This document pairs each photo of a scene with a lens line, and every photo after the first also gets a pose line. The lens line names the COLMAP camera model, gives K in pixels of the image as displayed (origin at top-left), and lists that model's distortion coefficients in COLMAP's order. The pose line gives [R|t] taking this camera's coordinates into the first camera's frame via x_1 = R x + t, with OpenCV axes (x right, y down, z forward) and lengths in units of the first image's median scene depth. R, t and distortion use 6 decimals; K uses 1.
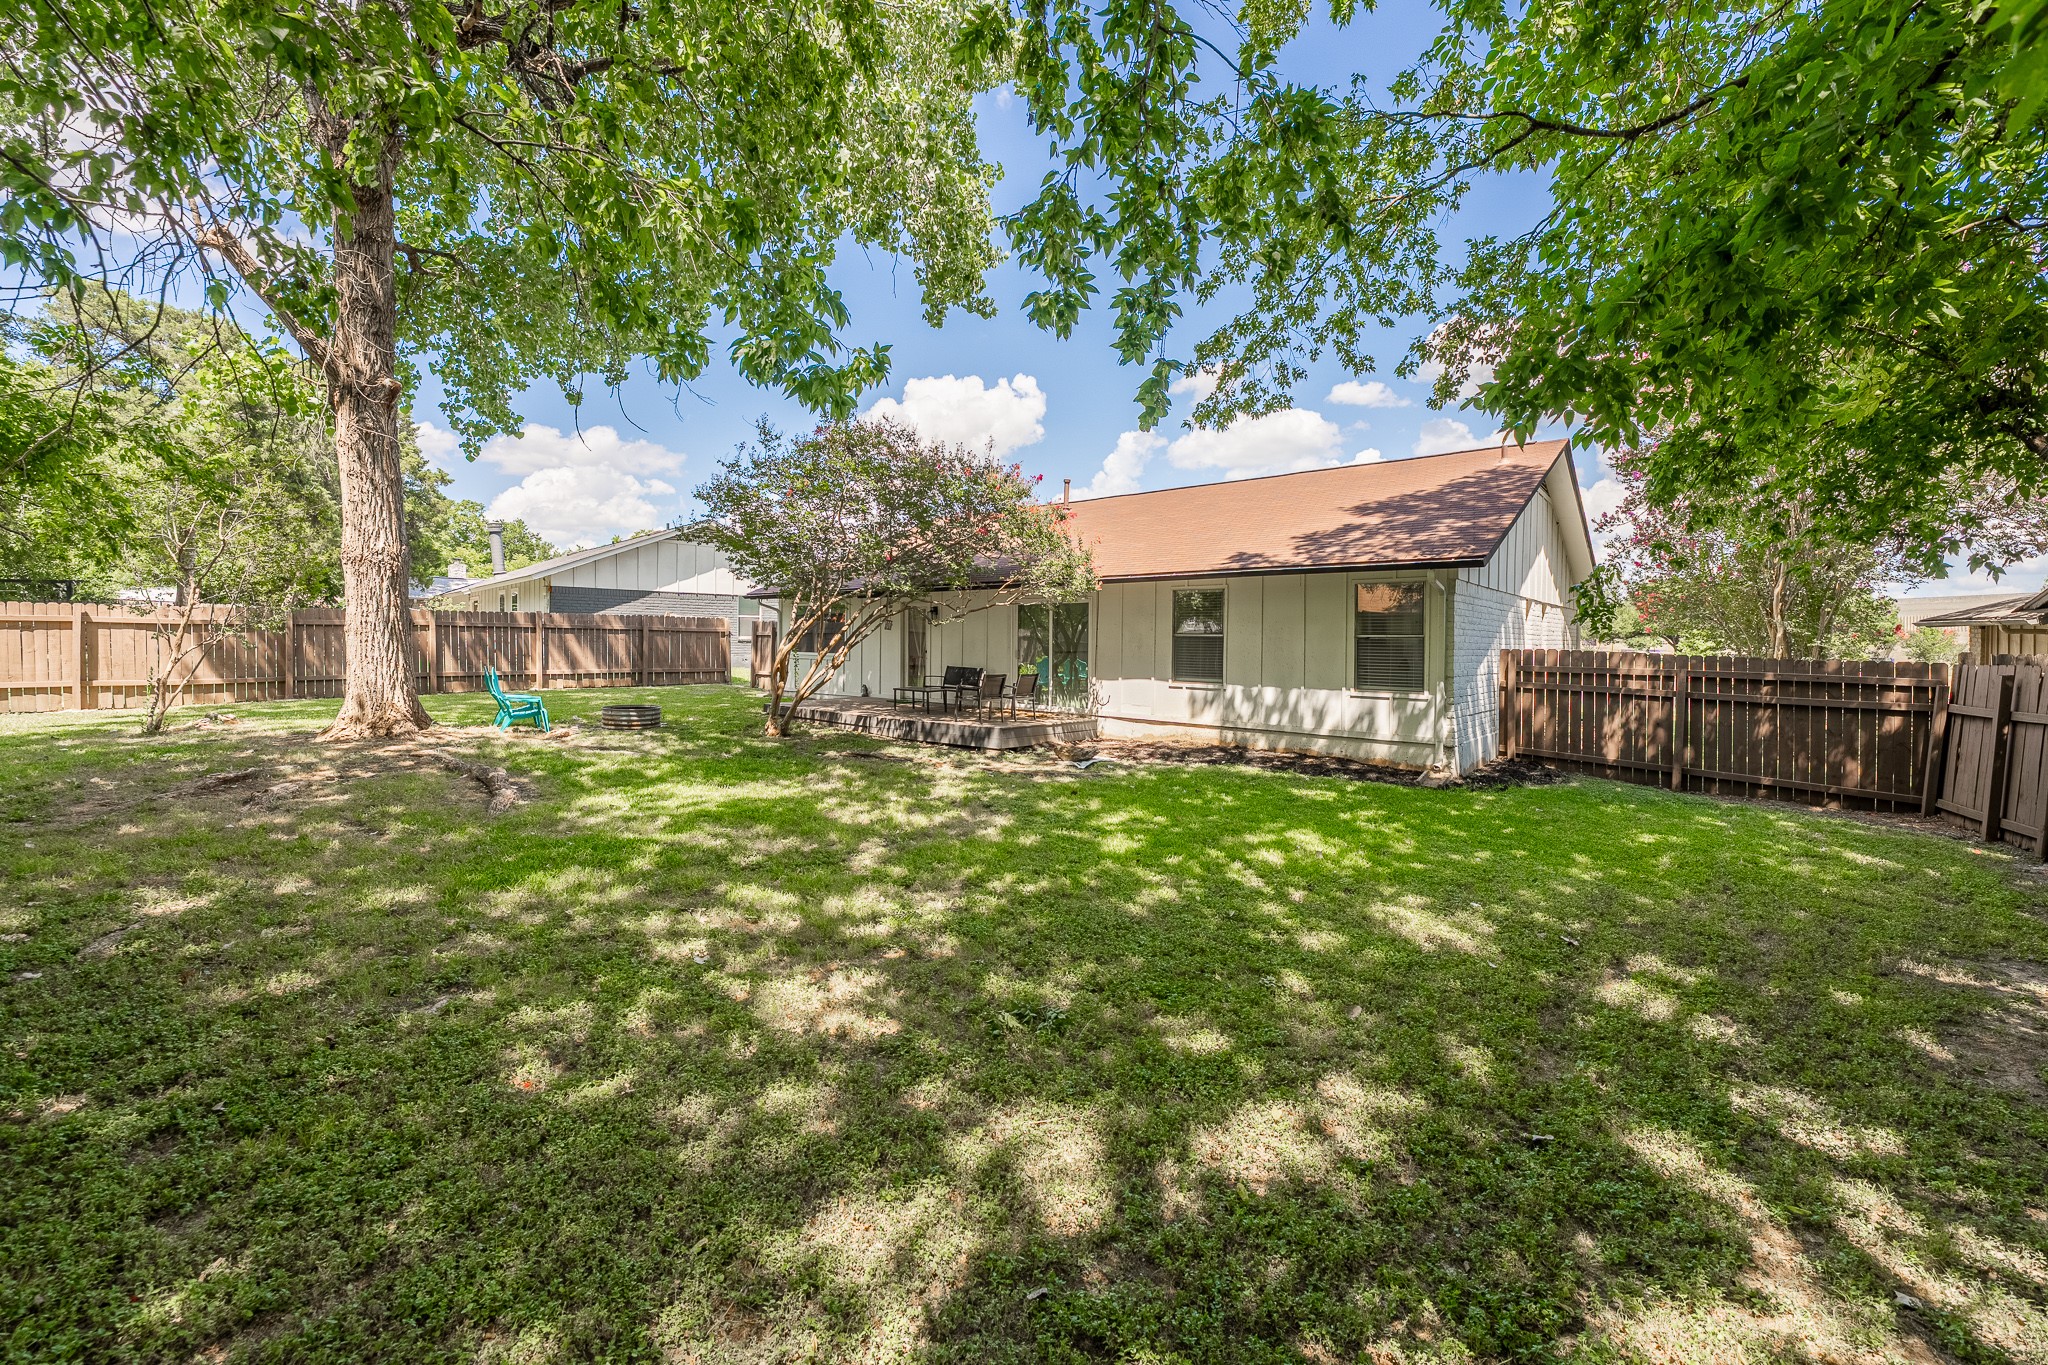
lens RADIAL K [[807.1, 0, 1026.1], [0, 807.1, 650.6], [0, 0, 1]] dist [-0.000402, -0.000063]
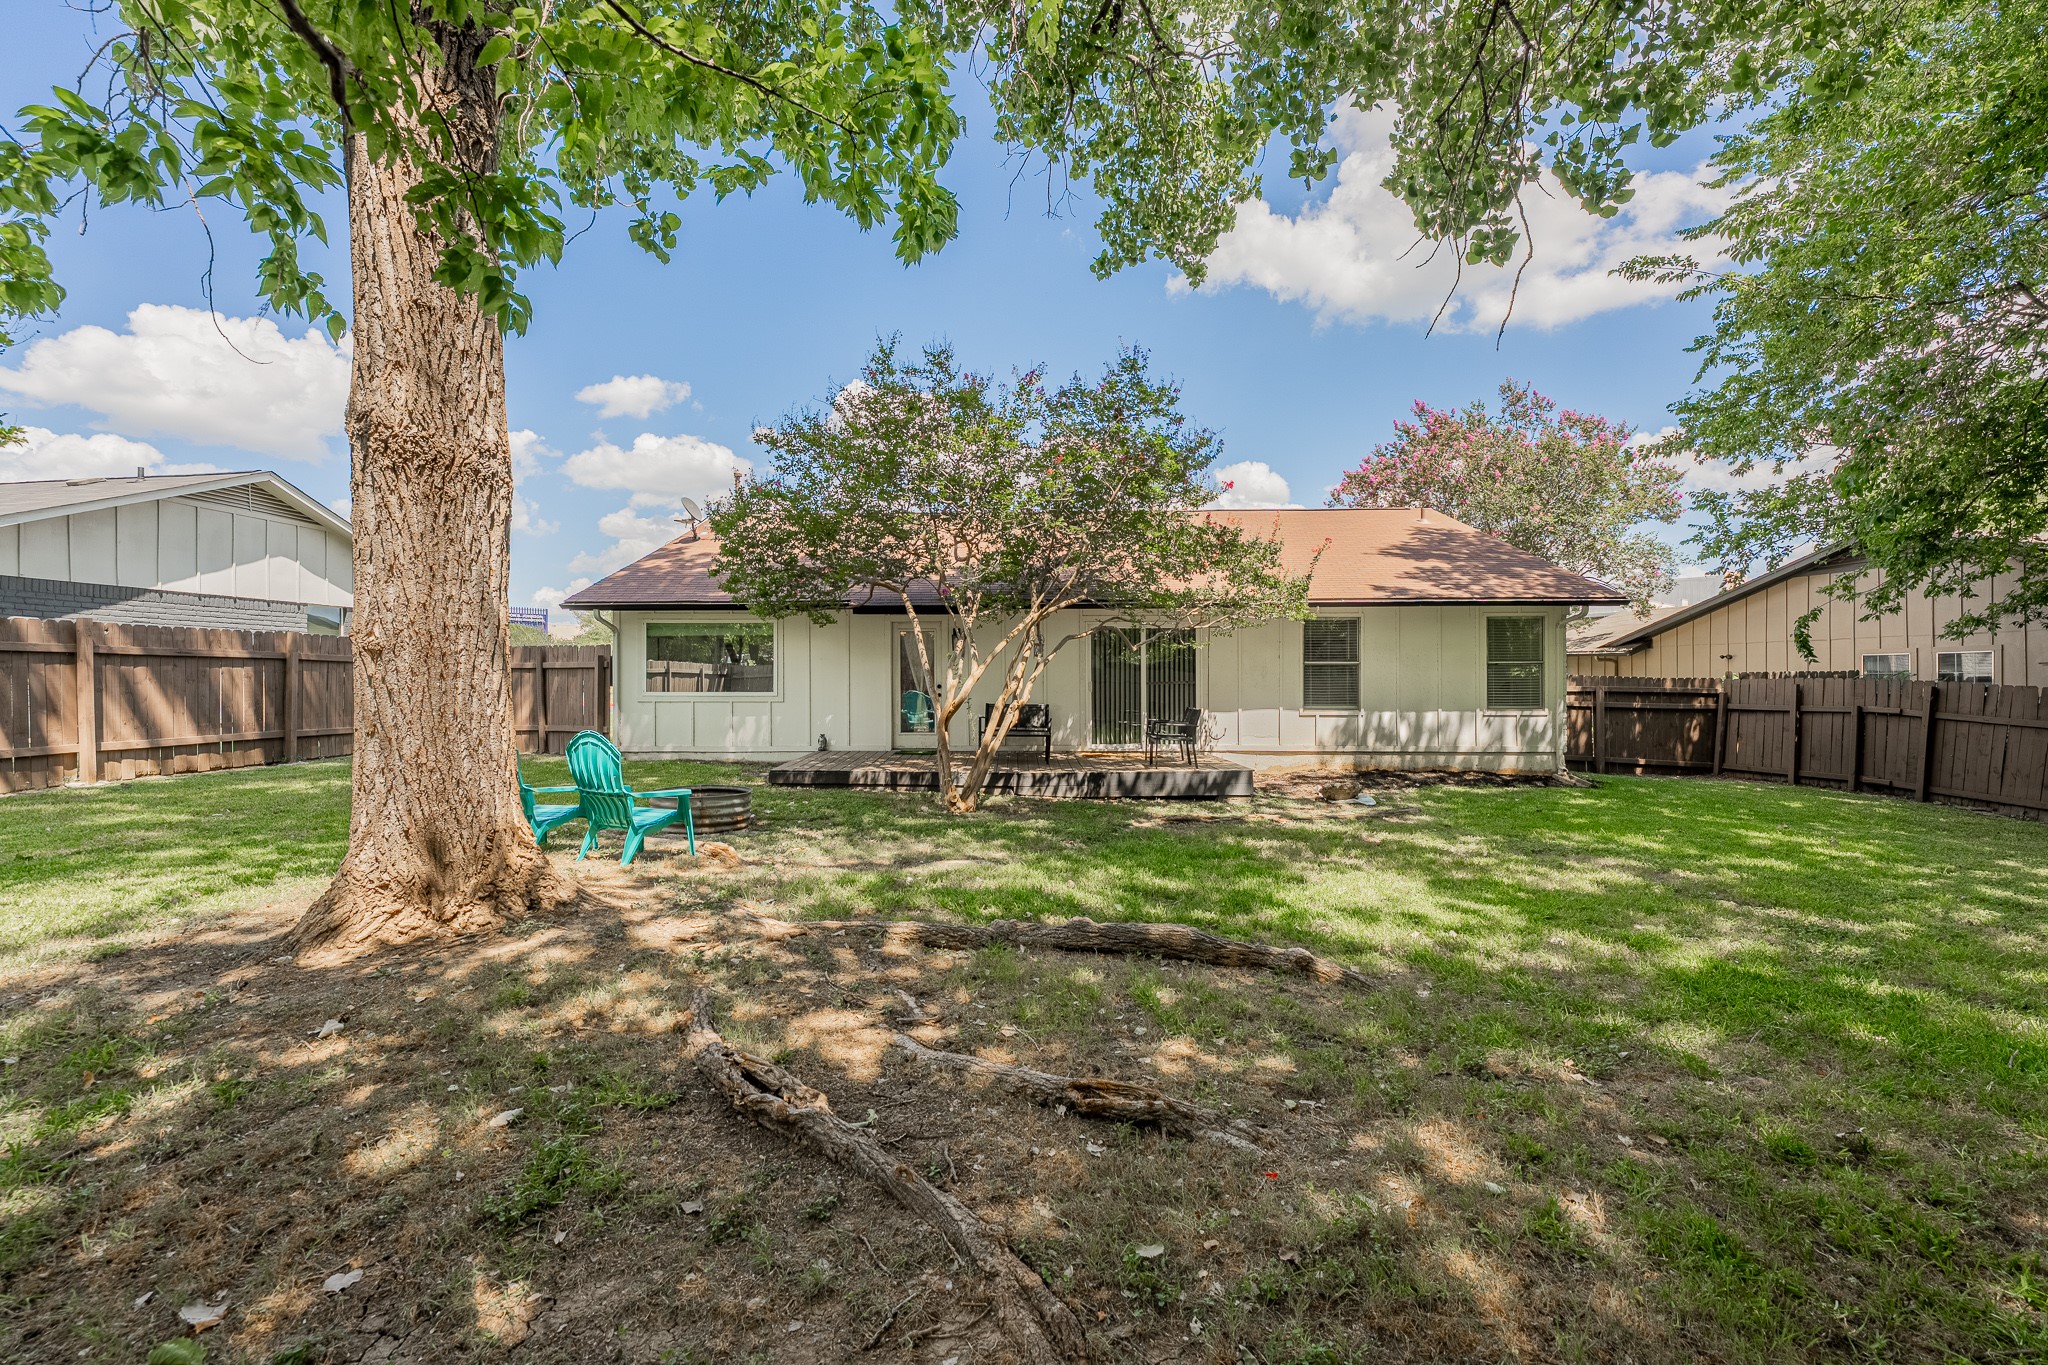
lens RADIAL K [[819.8, 0, 1024.0], [0, 819.8, 682.5], [0, 0, 1]] dist [-0.003140, -0.000537]
pose [[0.793732, -0.017705, 0.608010, -0.460463], [0.018706, 0.999814, 0.004695, -0.003480], [-0.607980, 0.007647, 0.793916, 0.292323]]
